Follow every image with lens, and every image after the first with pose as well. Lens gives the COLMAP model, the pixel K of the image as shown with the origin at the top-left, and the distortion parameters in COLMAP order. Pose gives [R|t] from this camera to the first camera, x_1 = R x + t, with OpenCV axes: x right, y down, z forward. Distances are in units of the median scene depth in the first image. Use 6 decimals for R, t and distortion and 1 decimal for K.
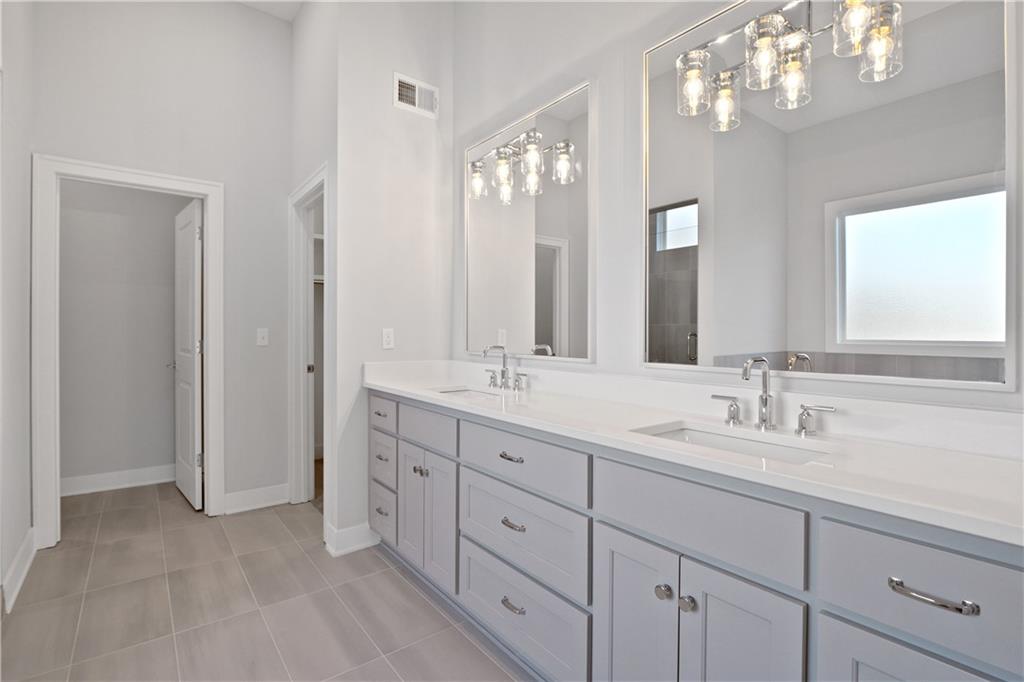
lens RADIAL K [[483.6, 0, 512.0], [0, 483.6, 341.0], [0, 0, 1]] dist [-0.000628, 0.000040]
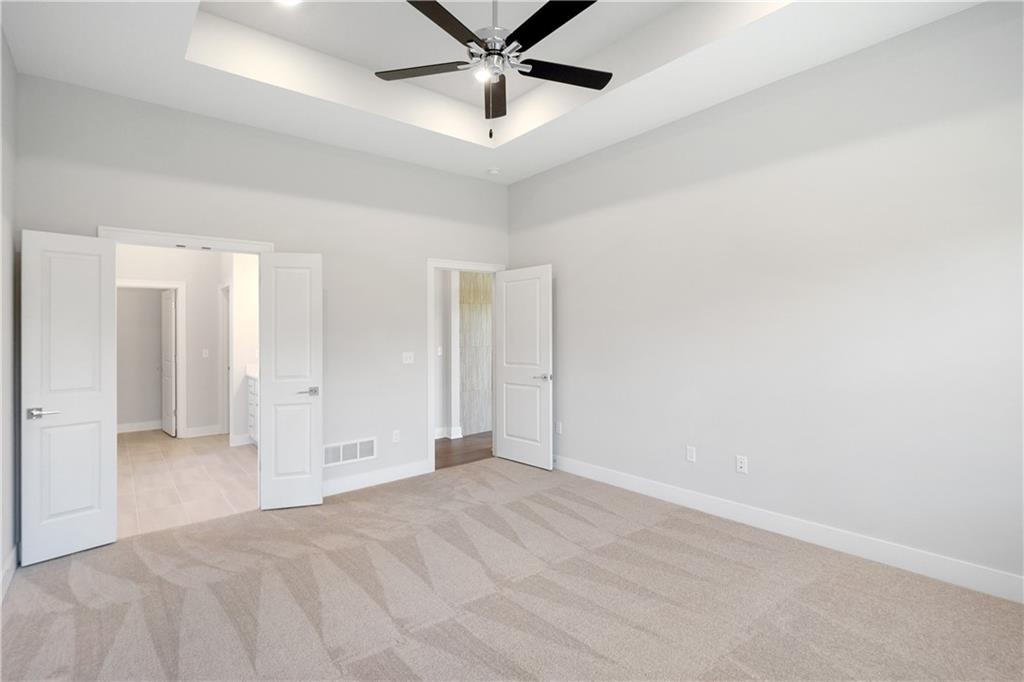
lens RADIAL K [[483.6, 0, 512.0], [0, 483.6, 341.0], [0, 0, 1]] dist [-0.000628, 0.000040]
pose [[0.999521, -0.011385, 0.028793, 0.759245], [0.011735, 0.999859, -0.011999, -0.022146], [-0.028652, 0.012331, 0.999513, -1.140601]]
